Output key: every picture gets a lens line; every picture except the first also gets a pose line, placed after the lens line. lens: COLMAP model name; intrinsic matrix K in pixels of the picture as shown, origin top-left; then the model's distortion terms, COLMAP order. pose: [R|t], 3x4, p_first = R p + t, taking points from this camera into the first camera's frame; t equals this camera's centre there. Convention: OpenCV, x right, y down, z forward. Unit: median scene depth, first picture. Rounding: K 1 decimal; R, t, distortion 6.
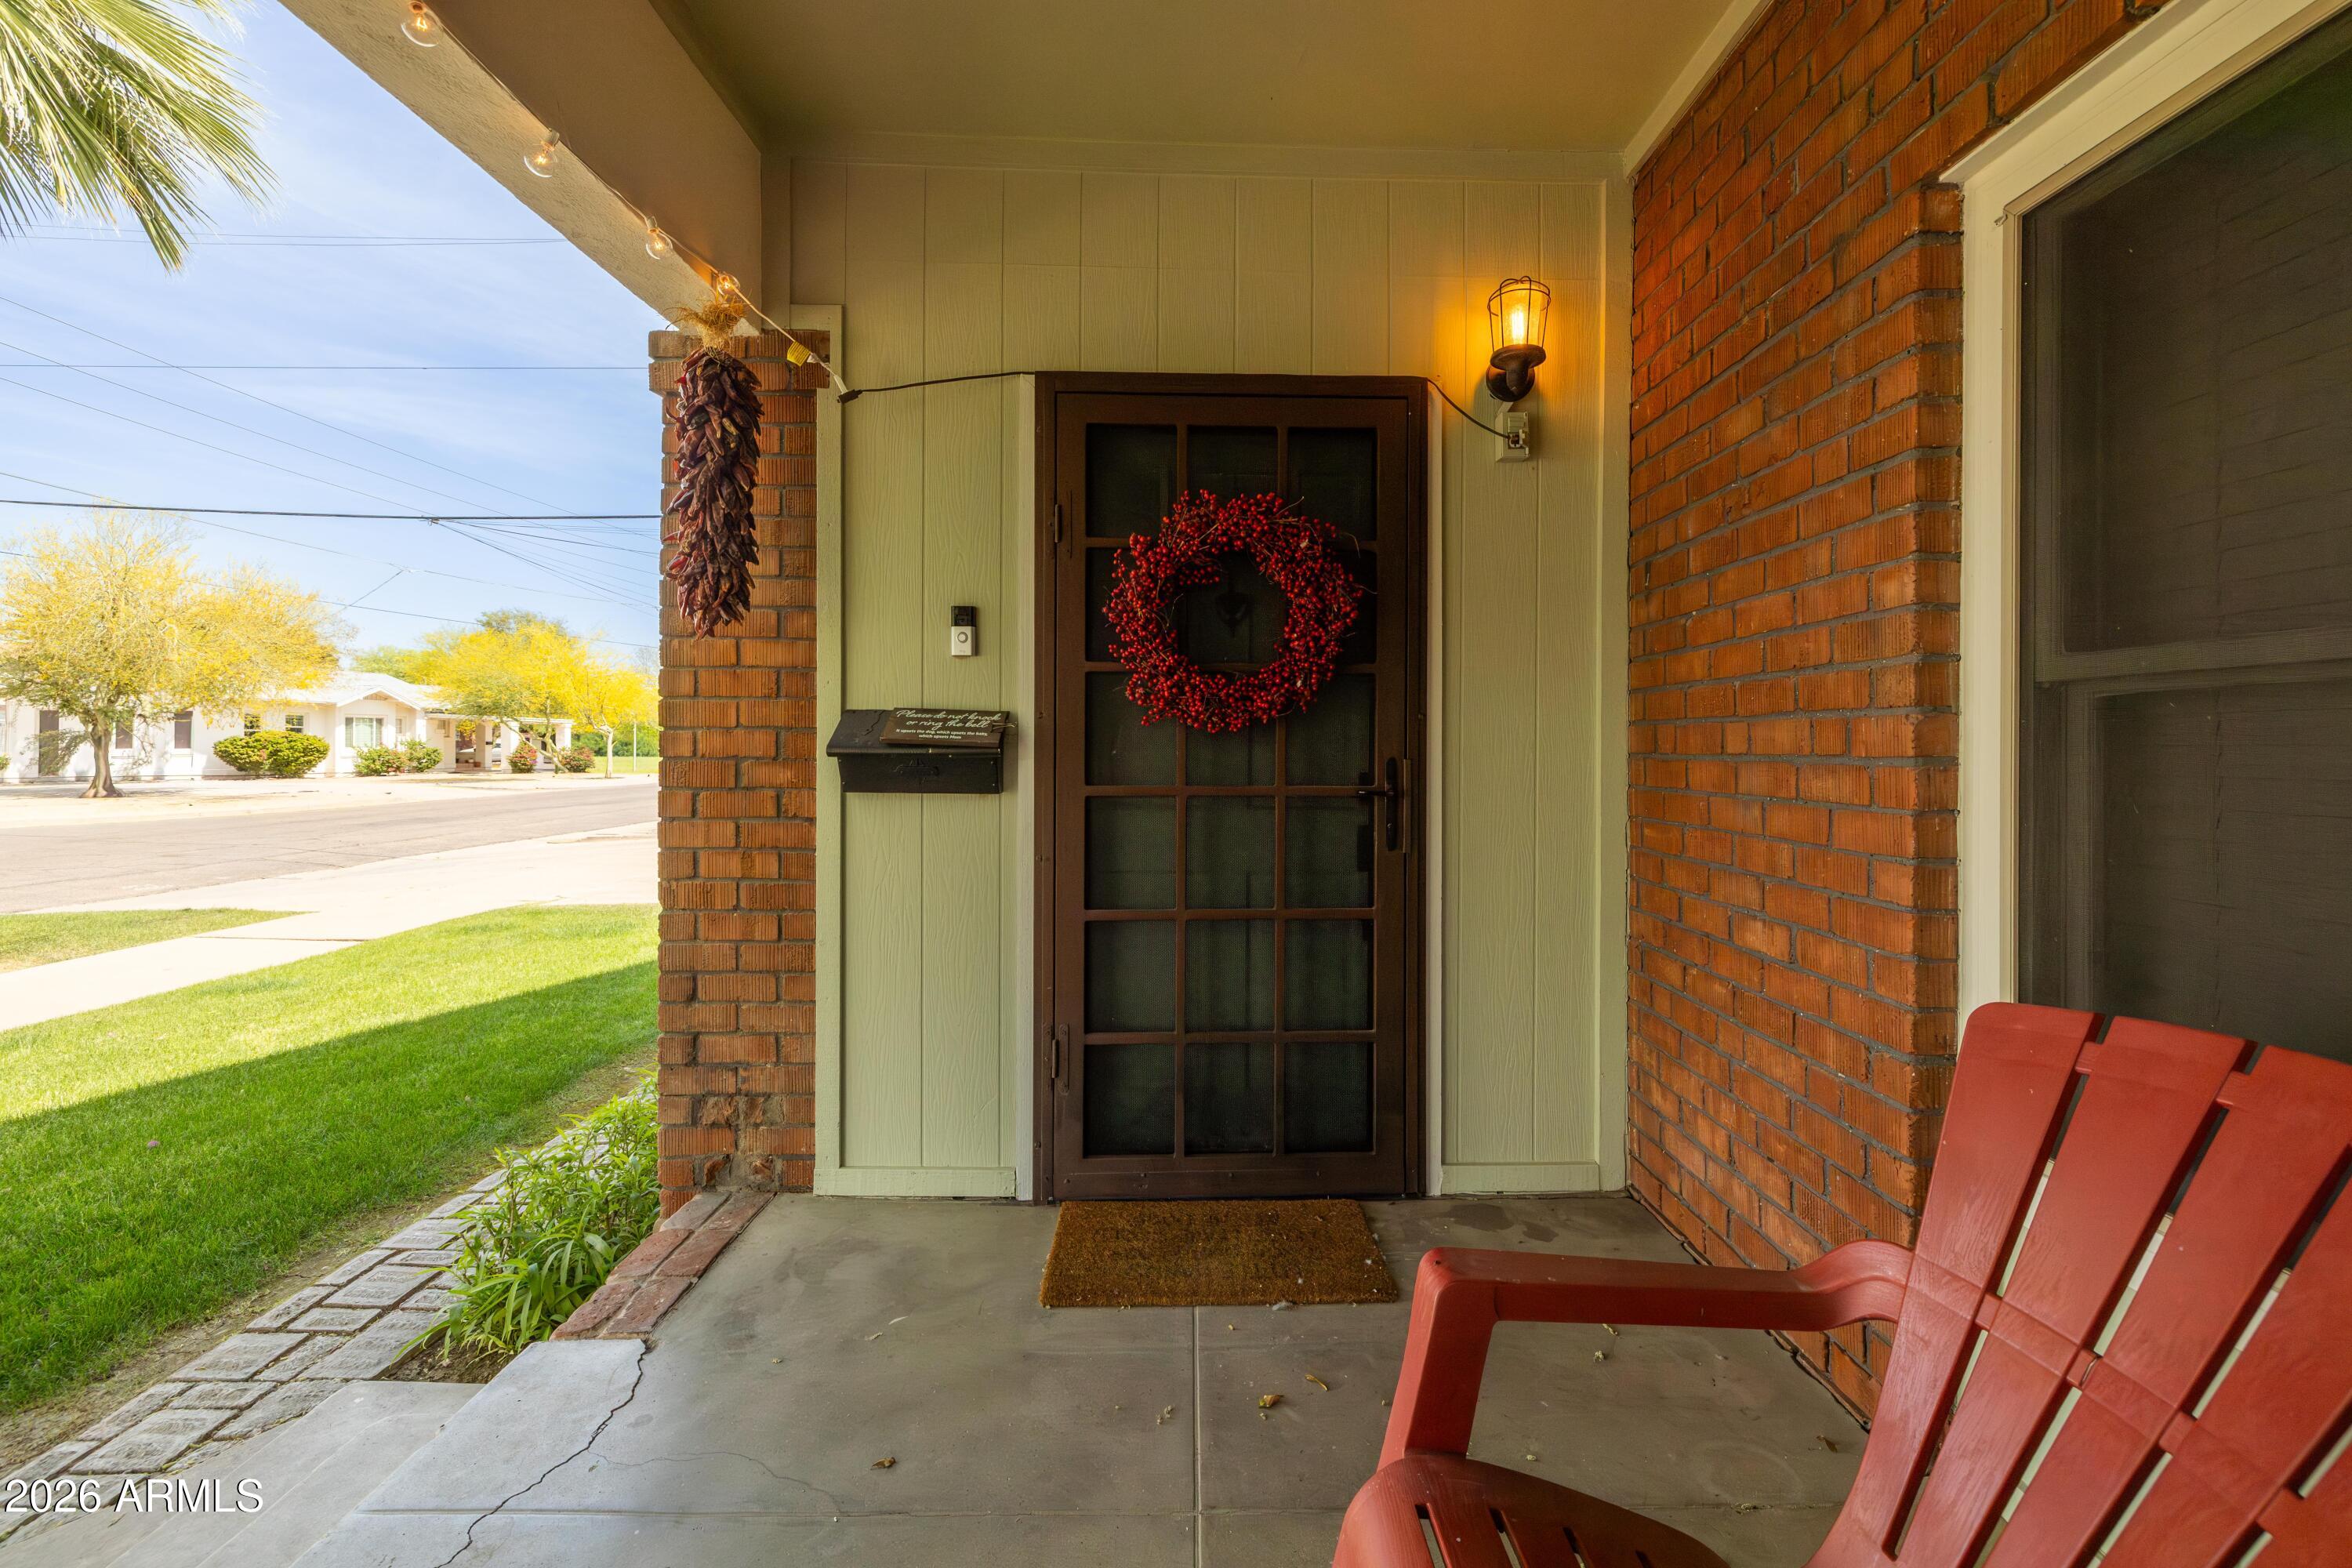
lens RADIAL K [[1001.8, 0, 1206.6], [0, 1001.8, 750.6], [0, 0, 1]] dist [0.000675, -0.000092]
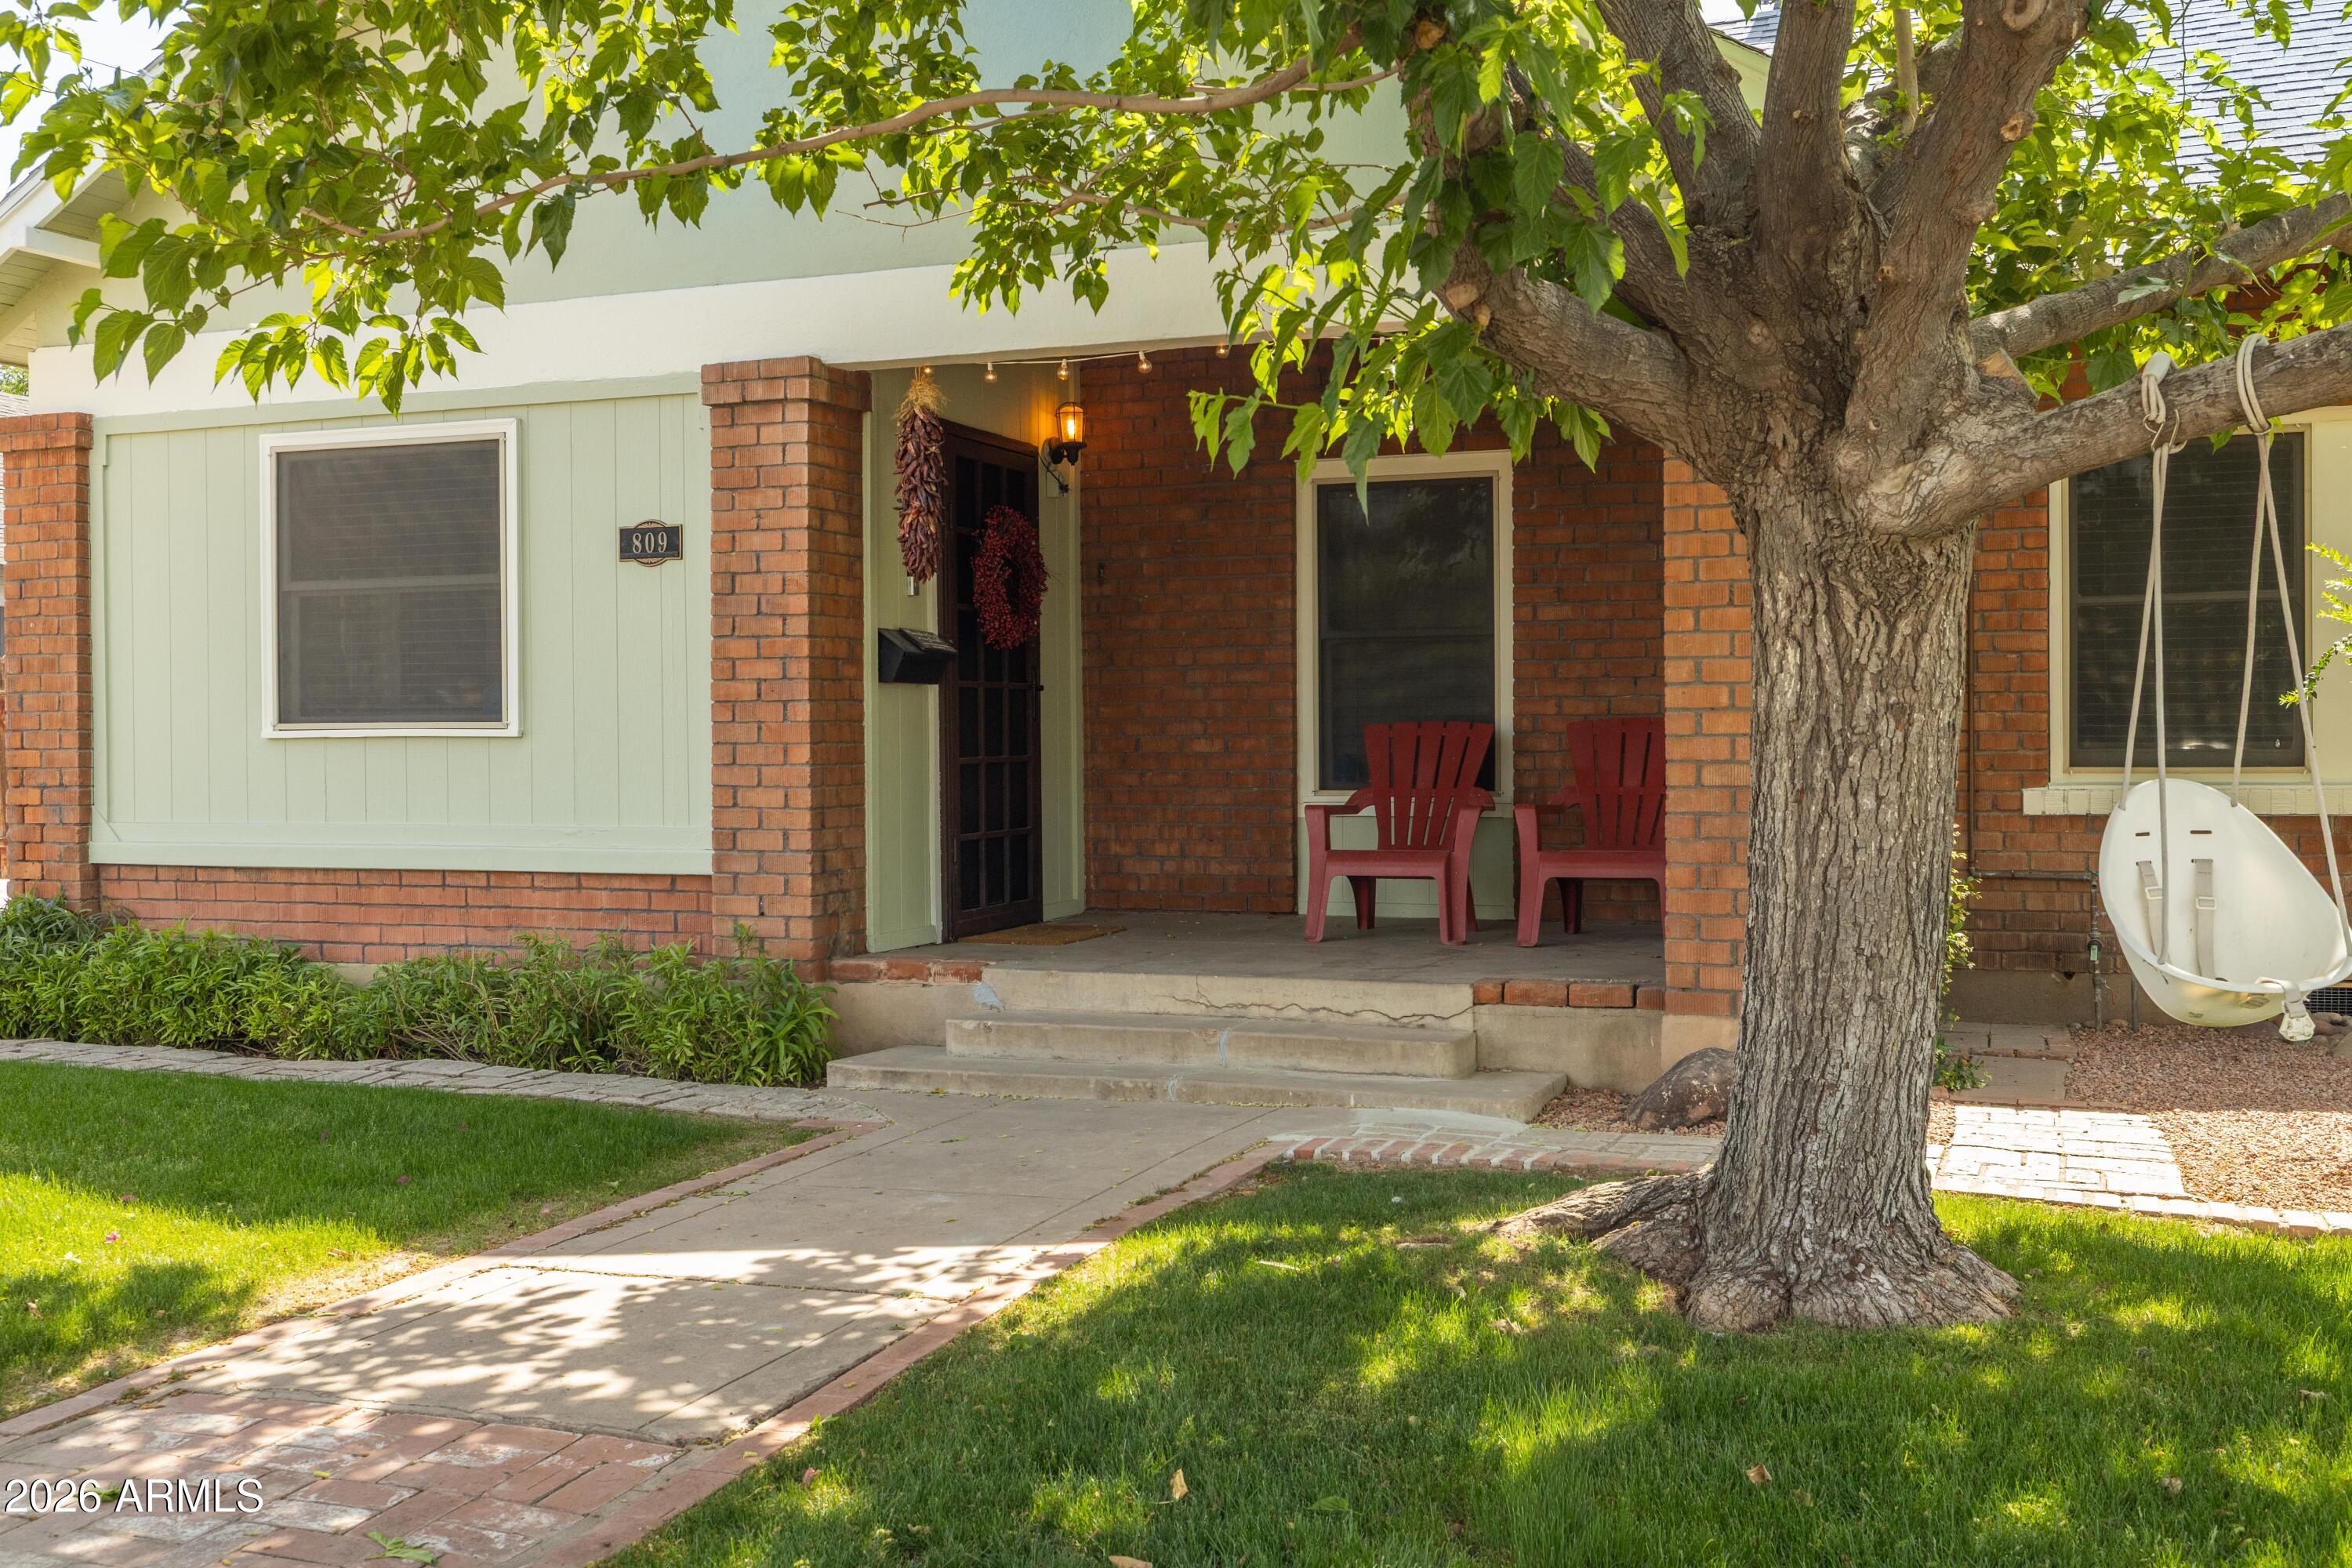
lens RADIAL K [[2294.9, 0, 1176.0], [0, 2294.9, 784.0], [0, 0, 1]] dist [-0.008547, -0.001056]
pose [[0.372573, -0.026631, 0.927621, -3.393279], [0.012322, 0.999642, 0.023749, 0.117899], [-0.927921, 0.002582, 0.372768, -0.694252]]
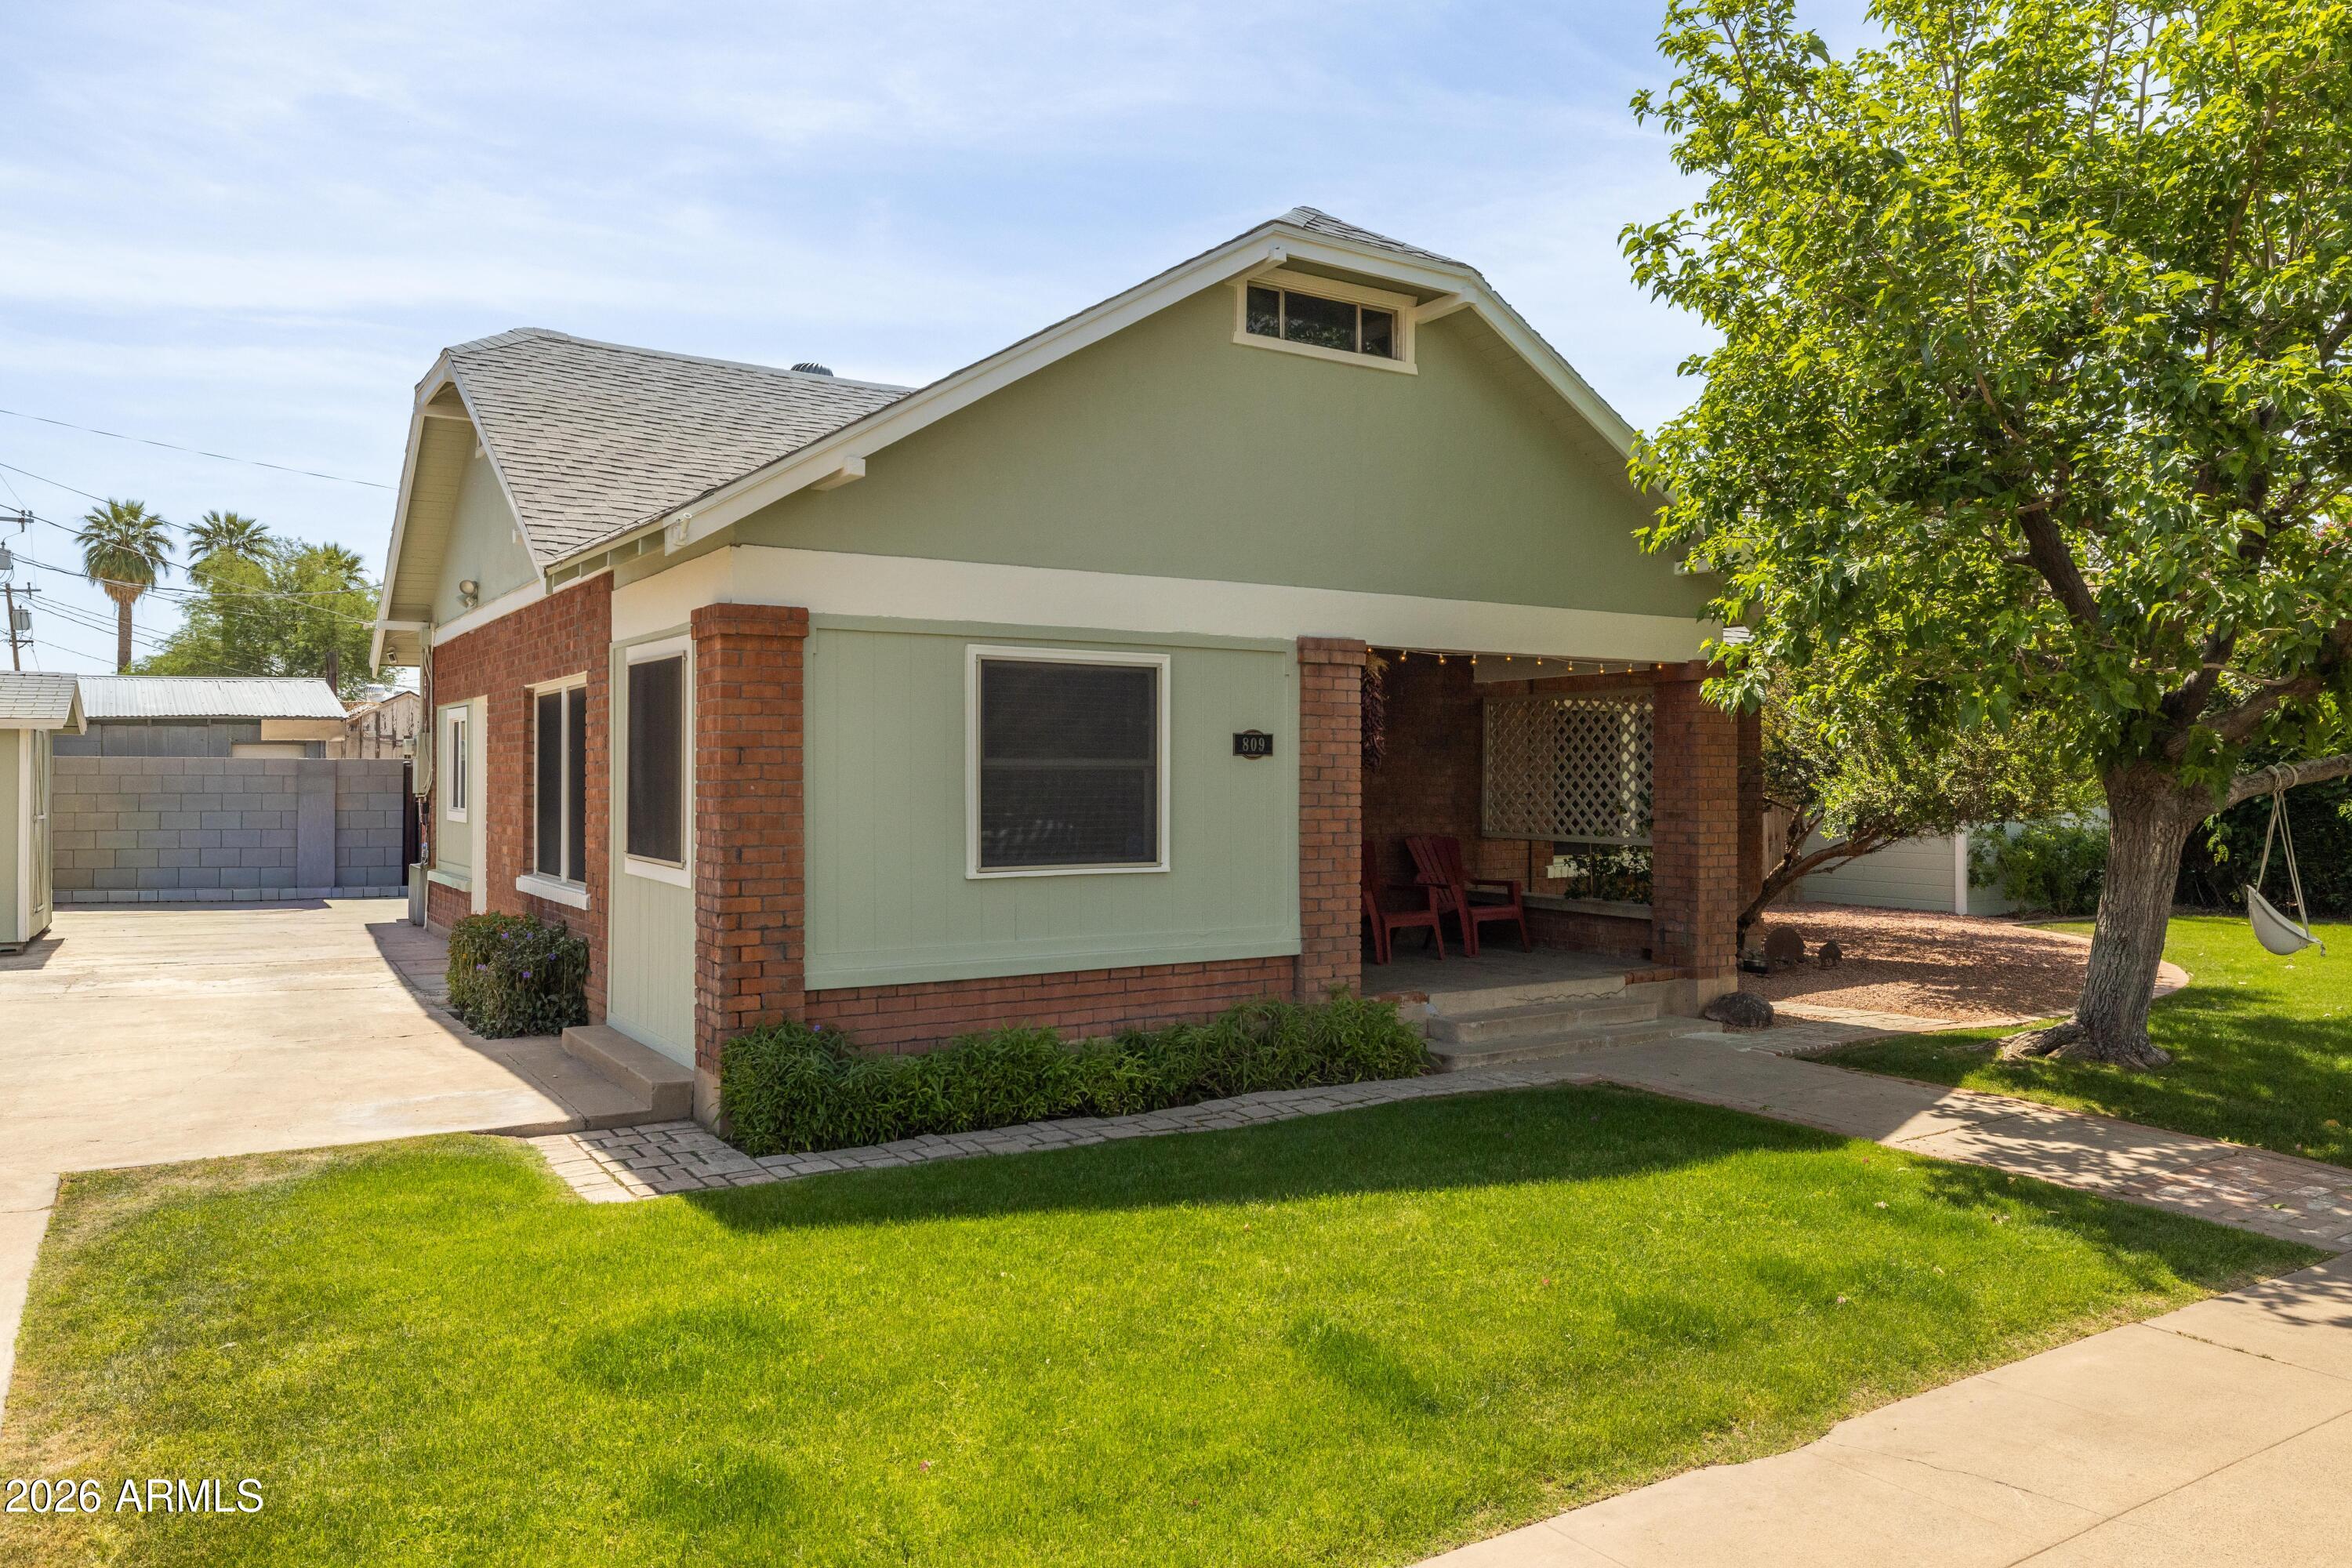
lens RADIAL K [[1611.8, 0, 1189.4], [0, 1611.8, 766.2], [0, 0, 1]] dist [-0.003230, 0.001381]
pose [[-0.527256, -0.002325, 0.849703, -3.601058], [-0.000896, 0.999997, 0.002181, -0.125144], [-0.849706, 0.000388, -0.527257, 3.365299]]
